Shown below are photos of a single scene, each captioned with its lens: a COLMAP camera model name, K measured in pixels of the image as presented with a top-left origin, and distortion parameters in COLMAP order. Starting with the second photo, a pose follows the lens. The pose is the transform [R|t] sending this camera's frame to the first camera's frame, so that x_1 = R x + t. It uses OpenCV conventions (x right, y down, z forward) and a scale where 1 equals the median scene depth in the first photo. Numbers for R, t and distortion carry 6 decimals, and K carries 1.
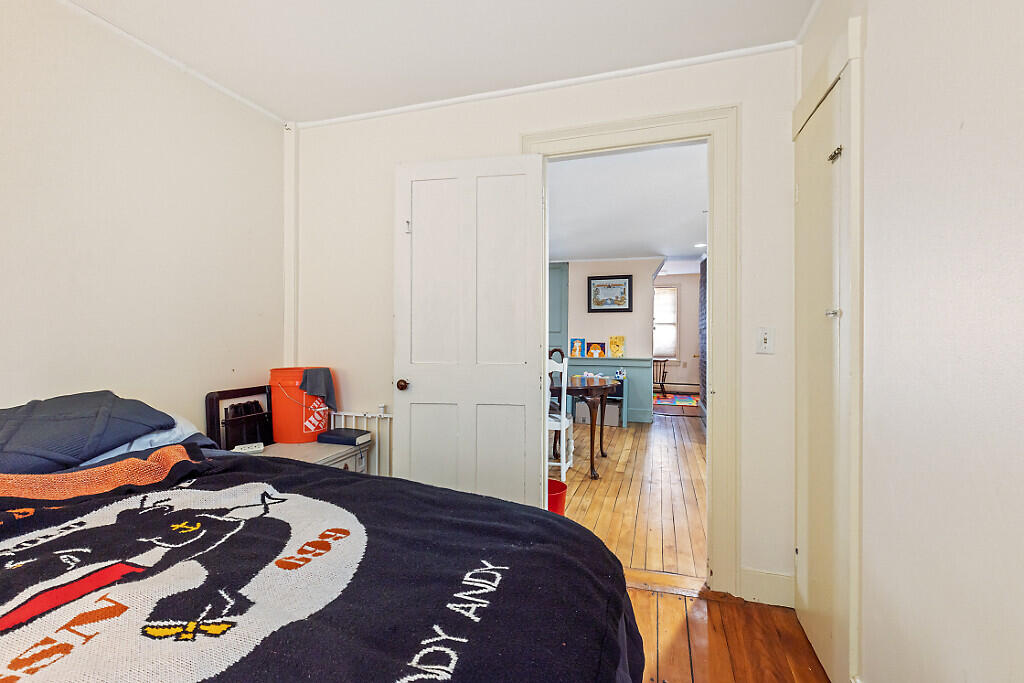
lens RADIAL K [[474.5, 0, 506.0], [0, 474.5, 332.4], [0, 0, 1]] dist [0.001938, 0.000023]
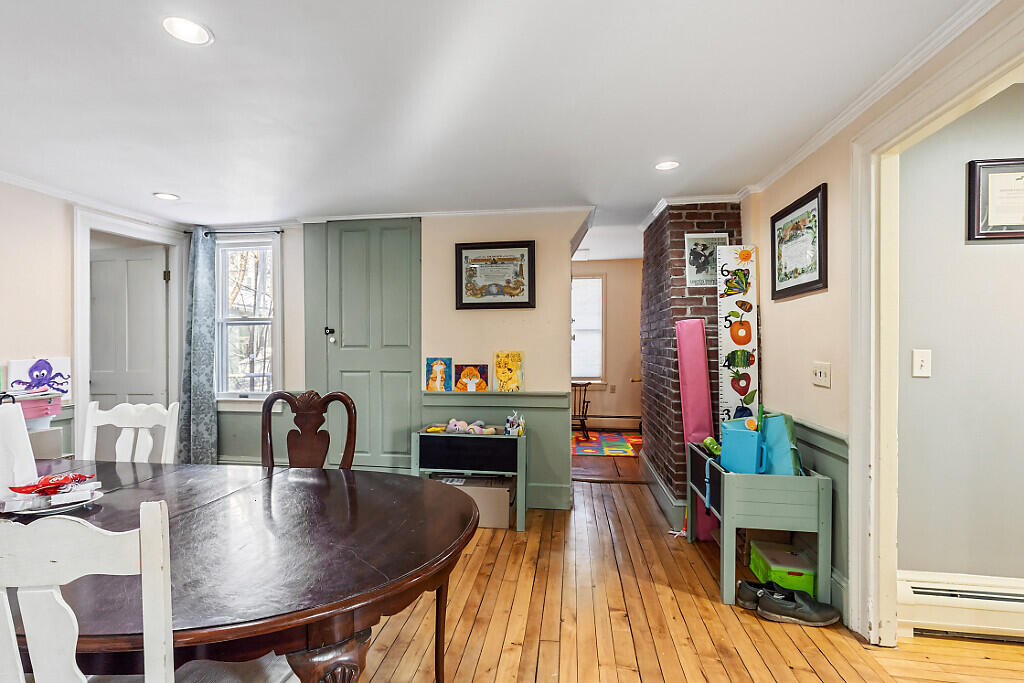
lens RADIAL K [[474.5, 0, 510.7], [0, 474.5, 344.8], [0, 0, 1]] dist [0.001938, 0.000023]
pose [[0.983449, -0.005714, 0.181094, 0.135913], [0.004908, 0.999976, 0.004894, -0.003771], [-0.181118, -0.003924, 0.983454, 0.455839]]
